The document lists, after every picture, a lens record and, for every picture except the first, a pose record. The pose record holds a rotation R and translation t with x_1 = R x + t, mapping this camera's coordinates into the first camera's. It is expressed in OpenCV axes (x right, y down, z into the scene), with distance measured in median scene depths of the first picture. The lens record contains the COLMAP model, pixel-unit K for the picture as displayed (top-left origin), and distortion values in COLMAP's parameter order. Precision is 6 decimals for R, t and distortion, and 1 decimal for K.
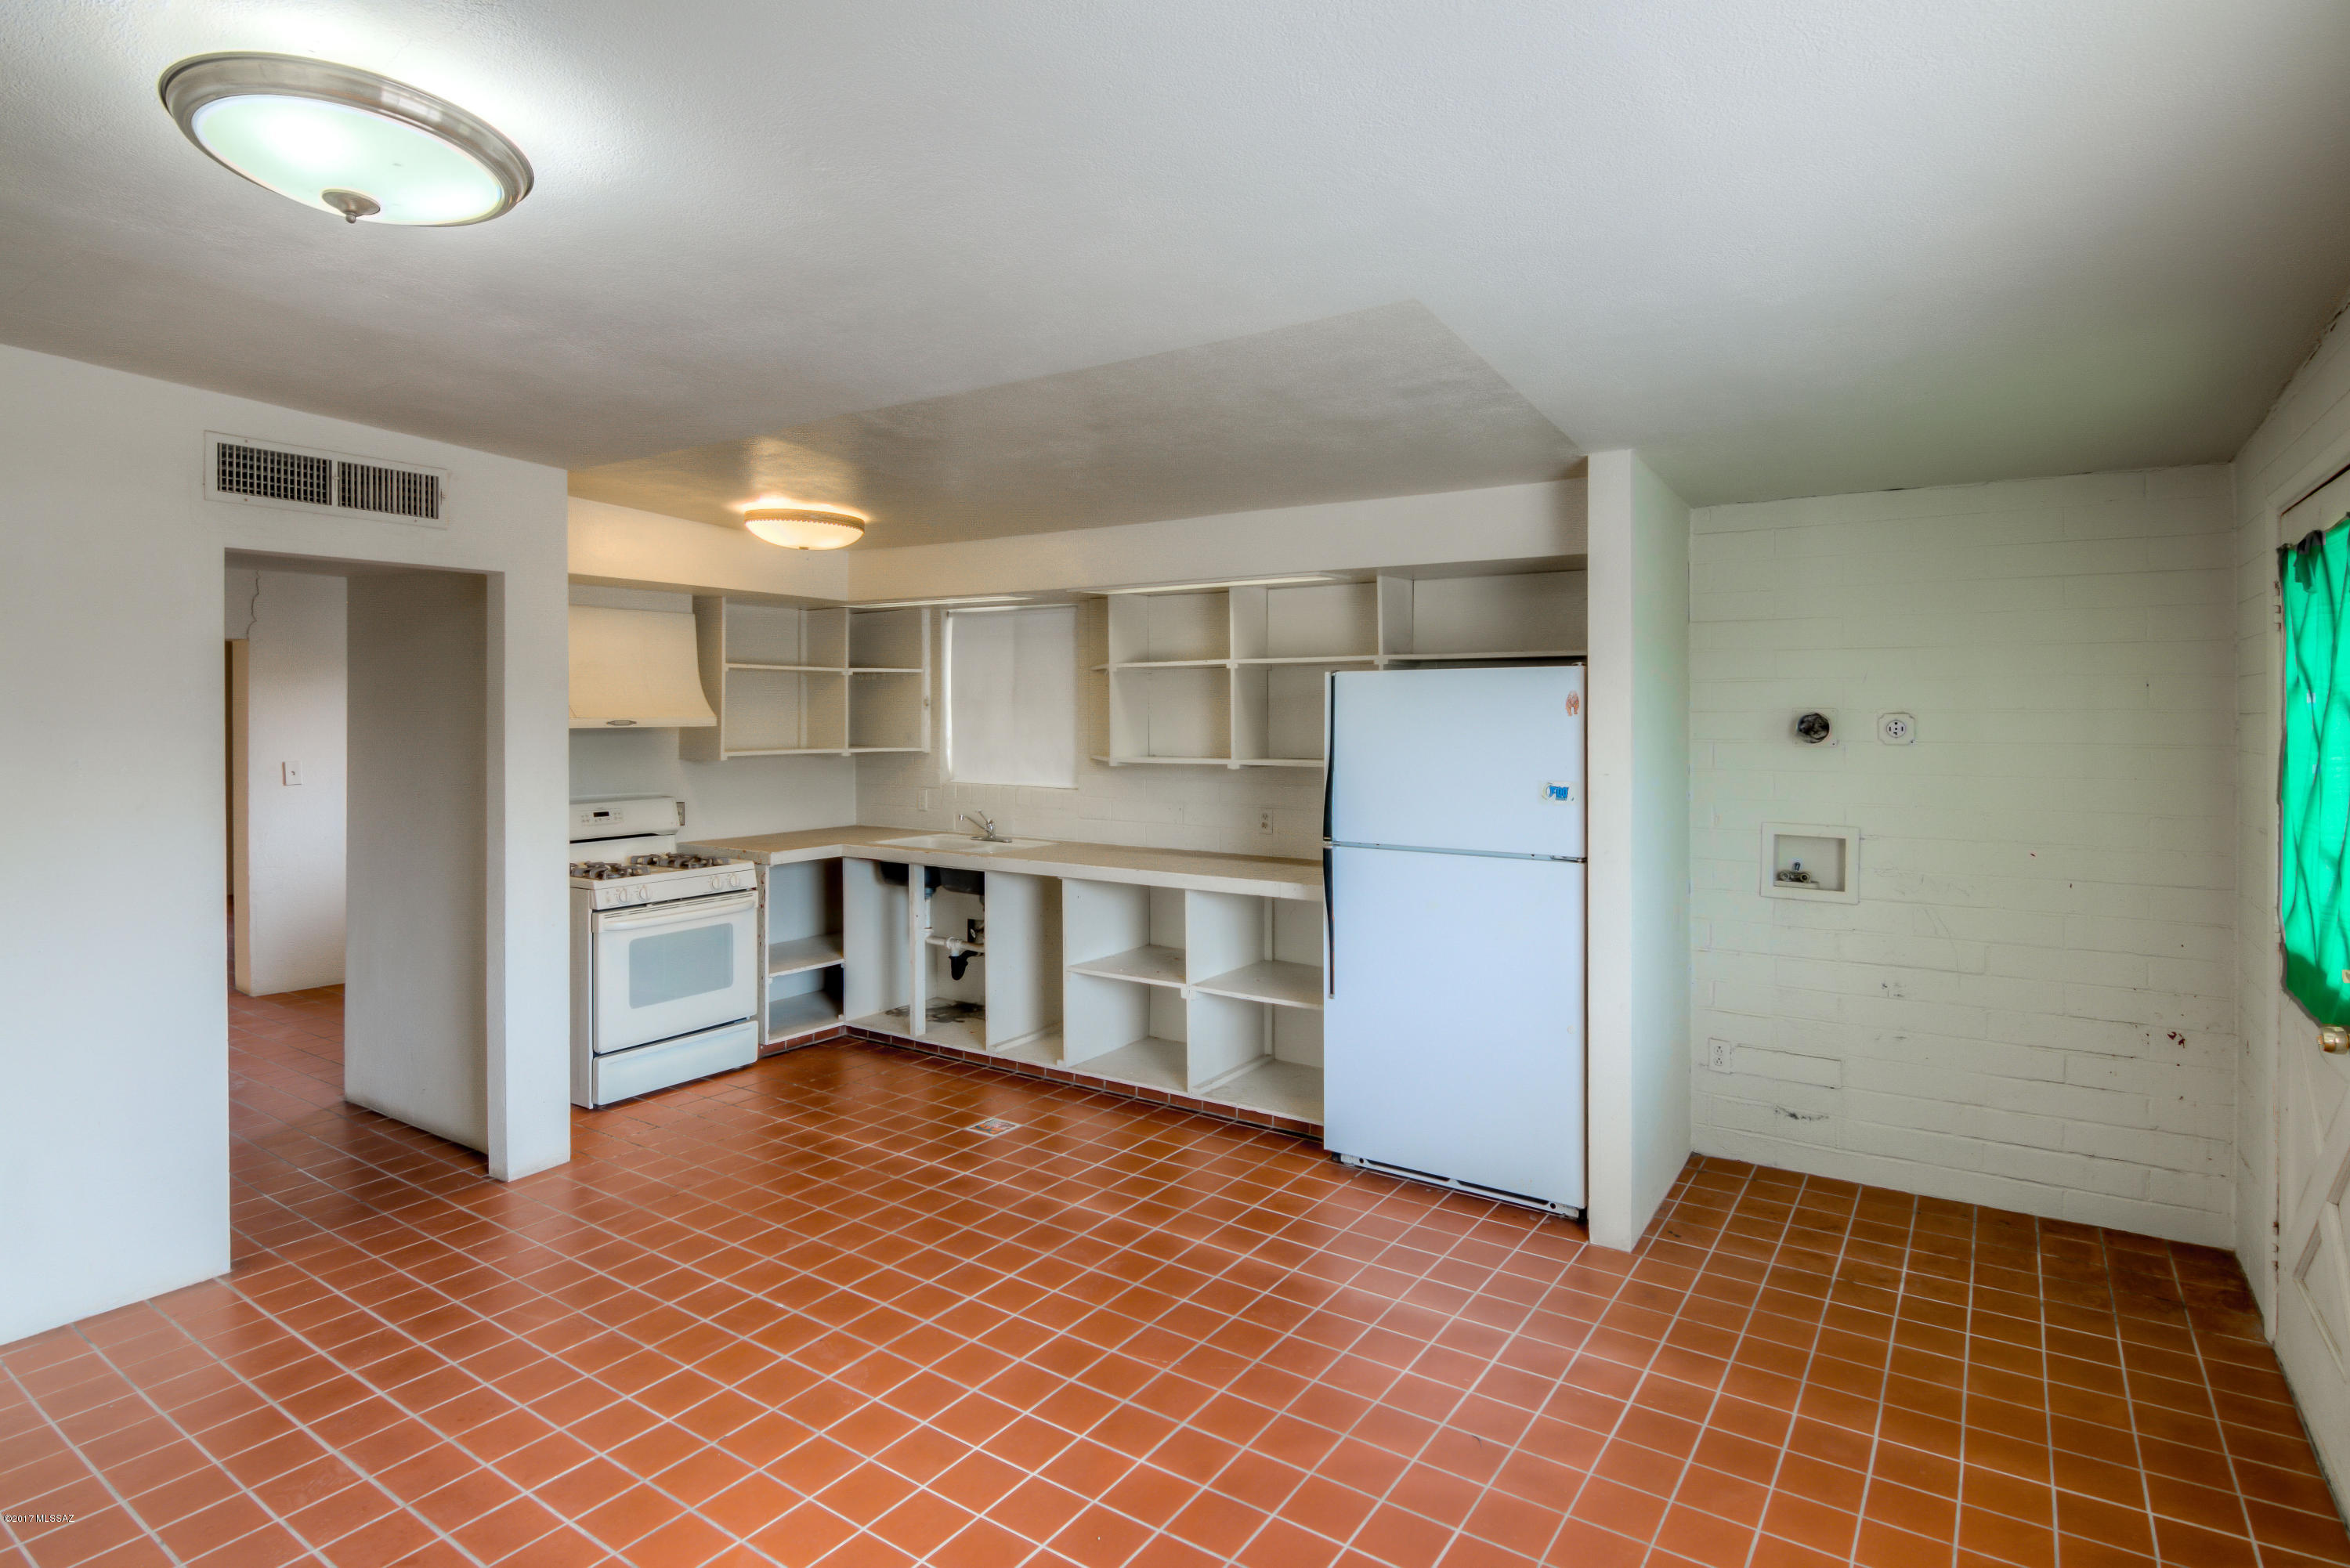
lens RADIAL K [[1226.0, 0, 1177.7], [0, 1226.0, 741.8], [0, 0, 1]] dist [0.002311, -0.016546]
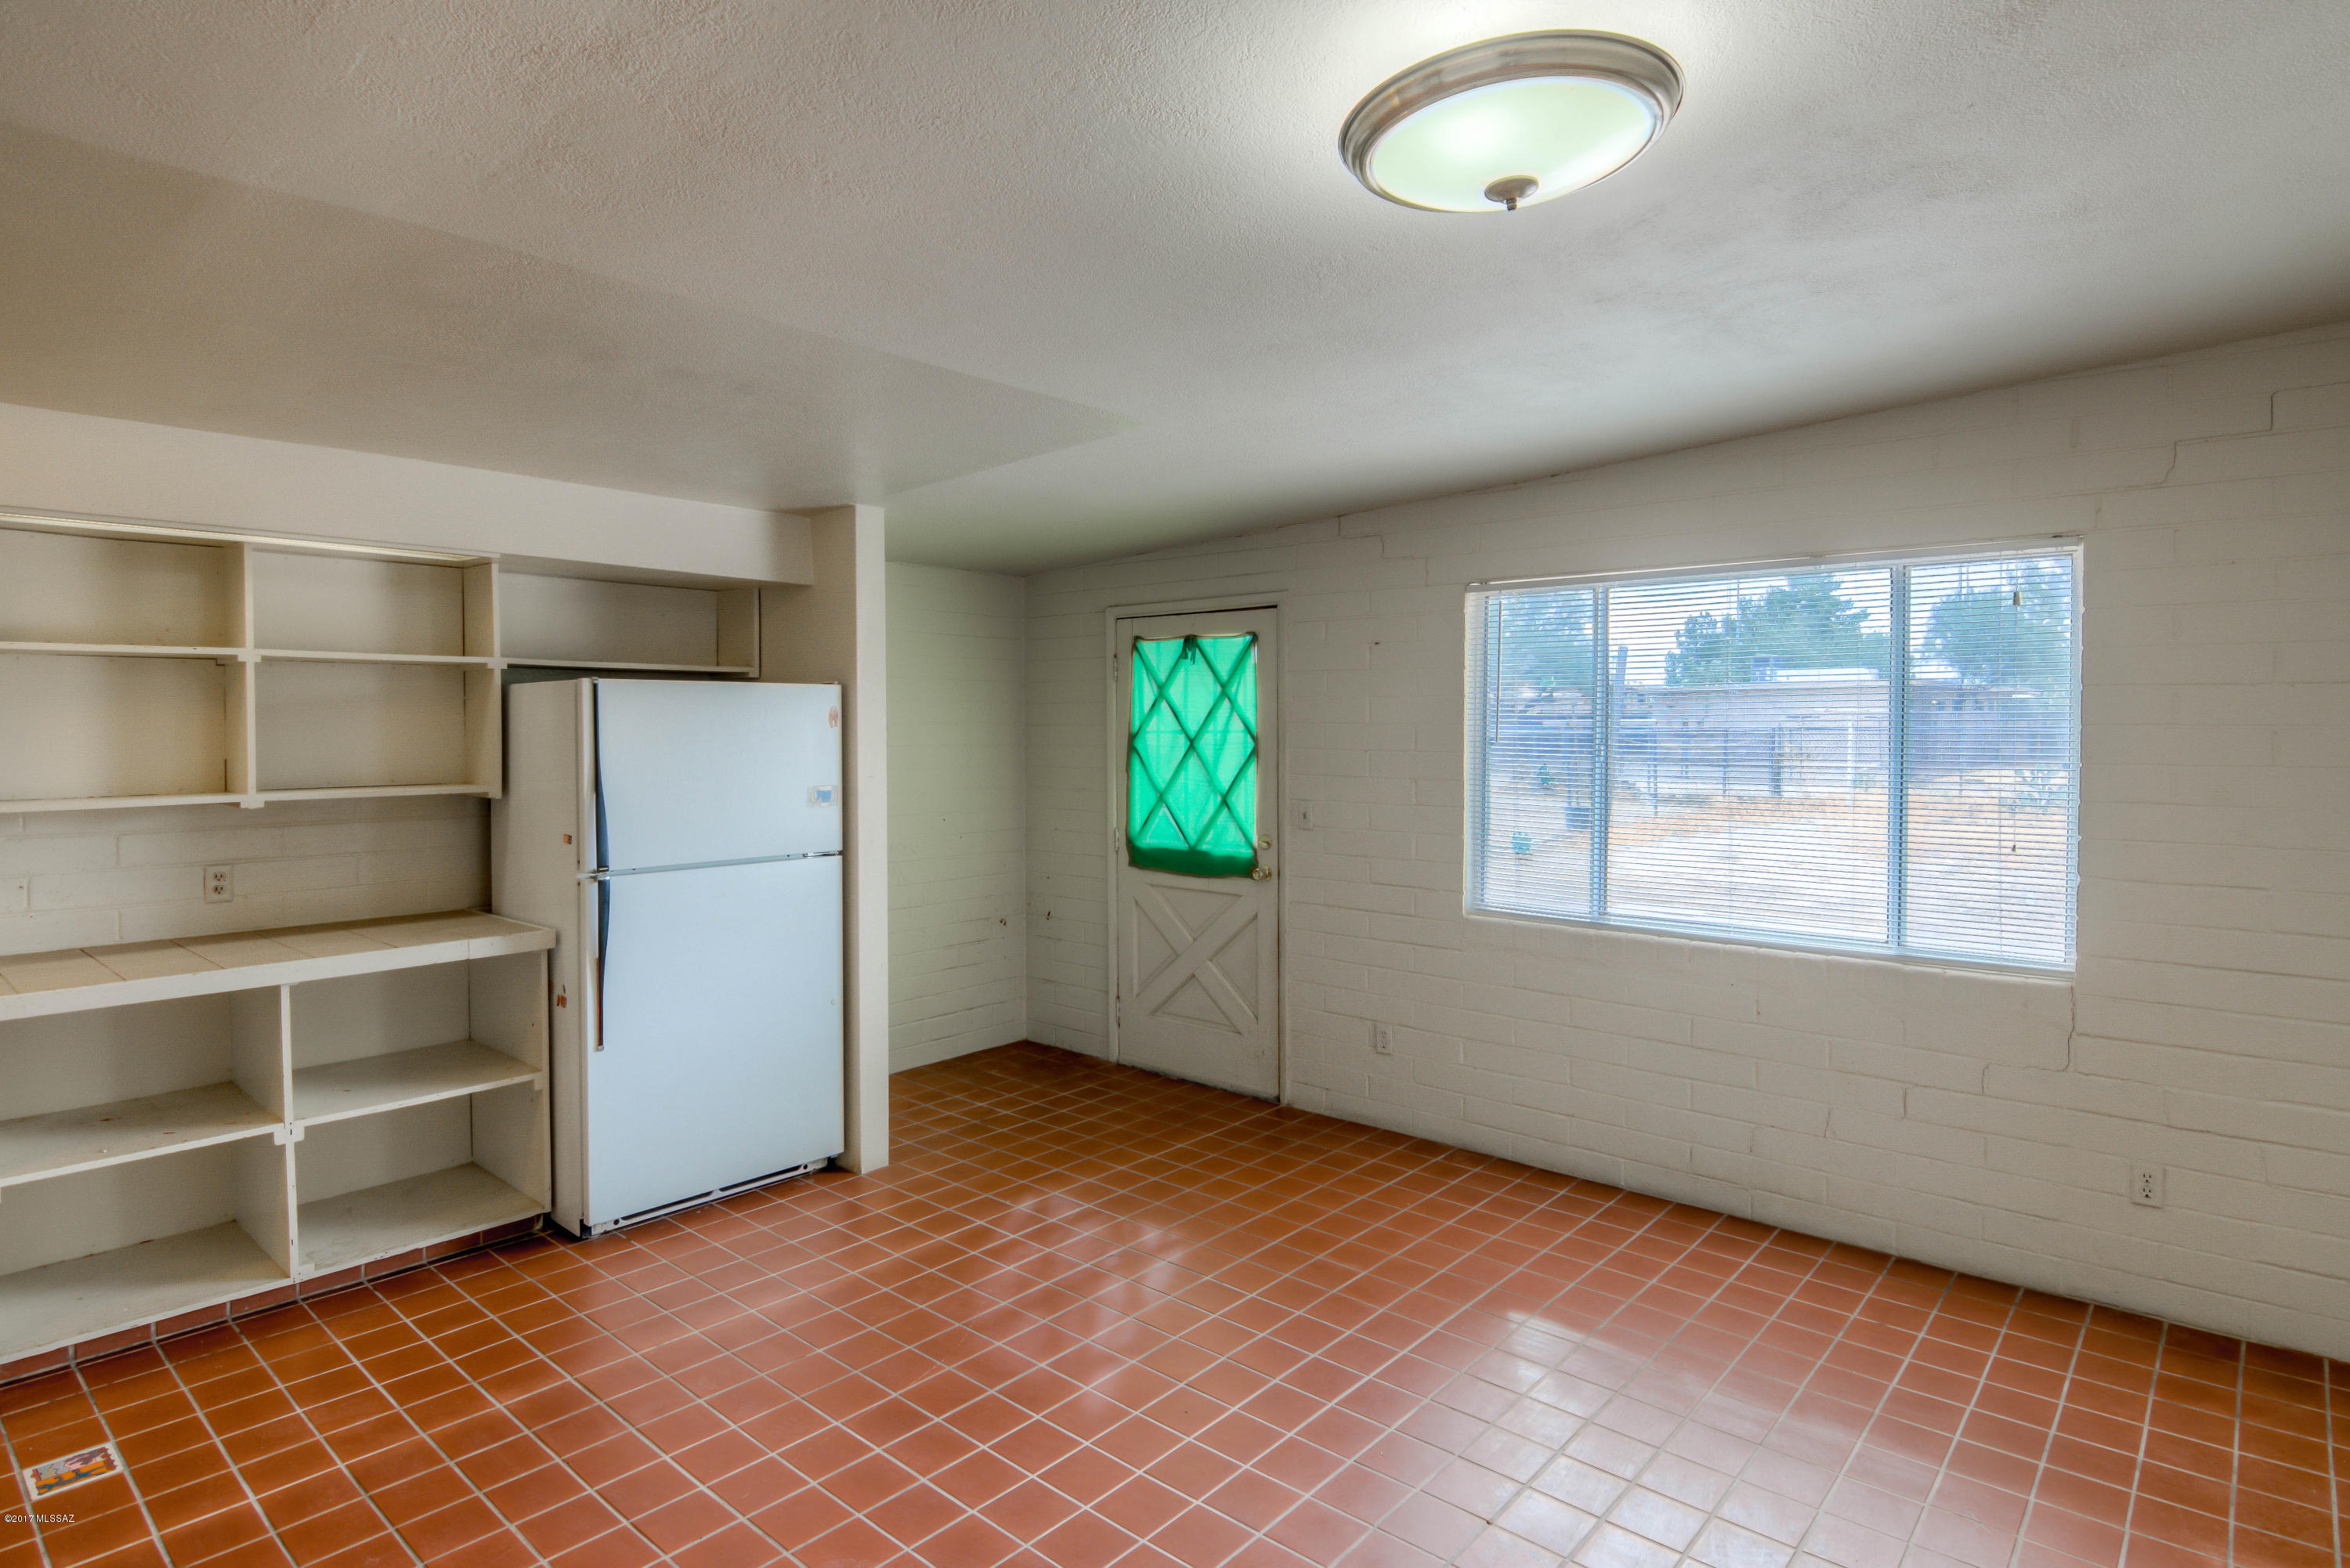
lens RADIAL K [[1269.3, 0, 1175.0], [0, 1269.3, 784.0], [0, 0, 1]] dist [0.001362, -0.020652]
pose [[0.111339, -0.048982, 0.992575, -0.789691], [0.023177, 0.998641, 0.046682, -0.016273], [-0.993512, 0.017807, 0.112323, 0.530272]]
